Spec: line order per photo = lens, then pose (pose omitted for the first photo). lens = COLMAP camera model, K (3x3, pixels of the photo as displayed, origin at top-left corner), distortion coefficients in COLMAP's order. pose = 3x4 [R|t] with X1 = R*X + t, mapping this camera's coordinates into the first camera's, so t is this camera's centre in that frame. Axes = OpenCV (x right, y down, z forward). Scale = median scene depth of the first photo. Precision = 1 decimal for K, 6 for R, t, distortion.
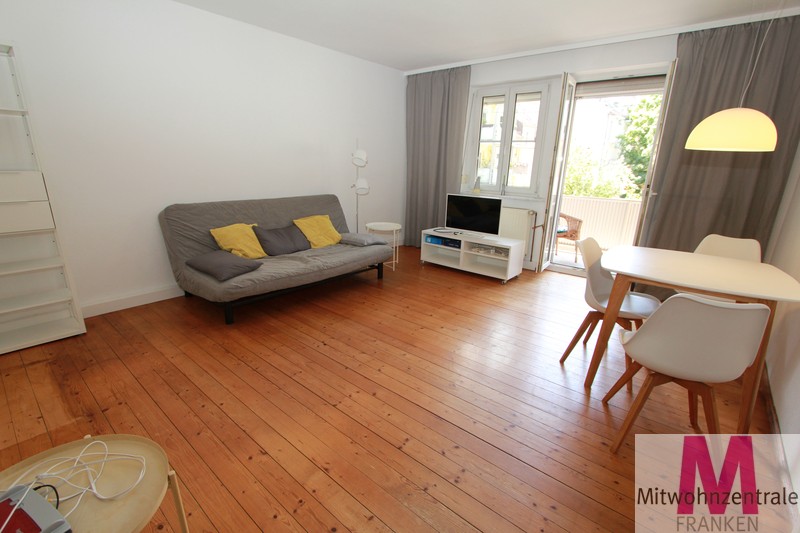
lens RADIAL K [[372.3, 0, 397.8], [0, 372.3, 269.4], [0, 0, 1]] dist [-0.003371, -0.000080]
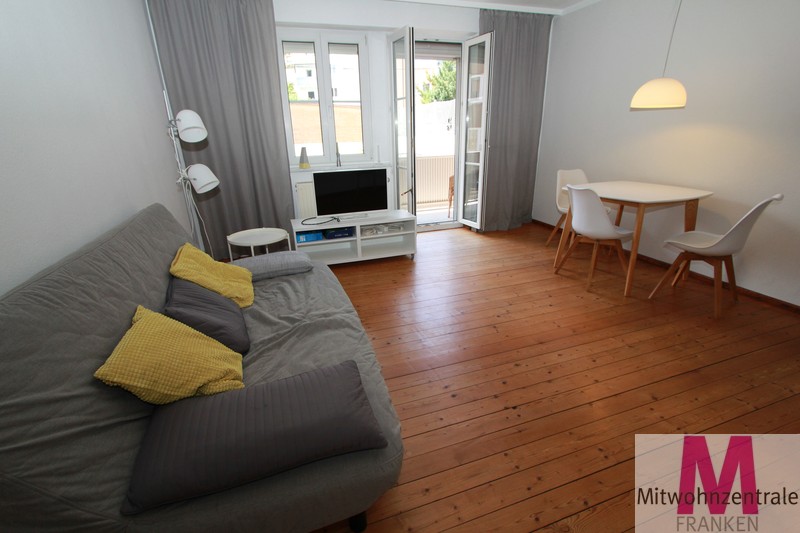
lens RADIAL K [[372.3, 0, 397.8], [0, 372.3, 269.4], [0, 0, 1]] dist [-0.003371, -0.000080]
pose [[0.509982, -0.341354, 0.789554, -0.465994], [0.275954, 0.934298, 0.225690, -0.150033], [-0.814719, 0.102782, 0.570674, 0.476562]]
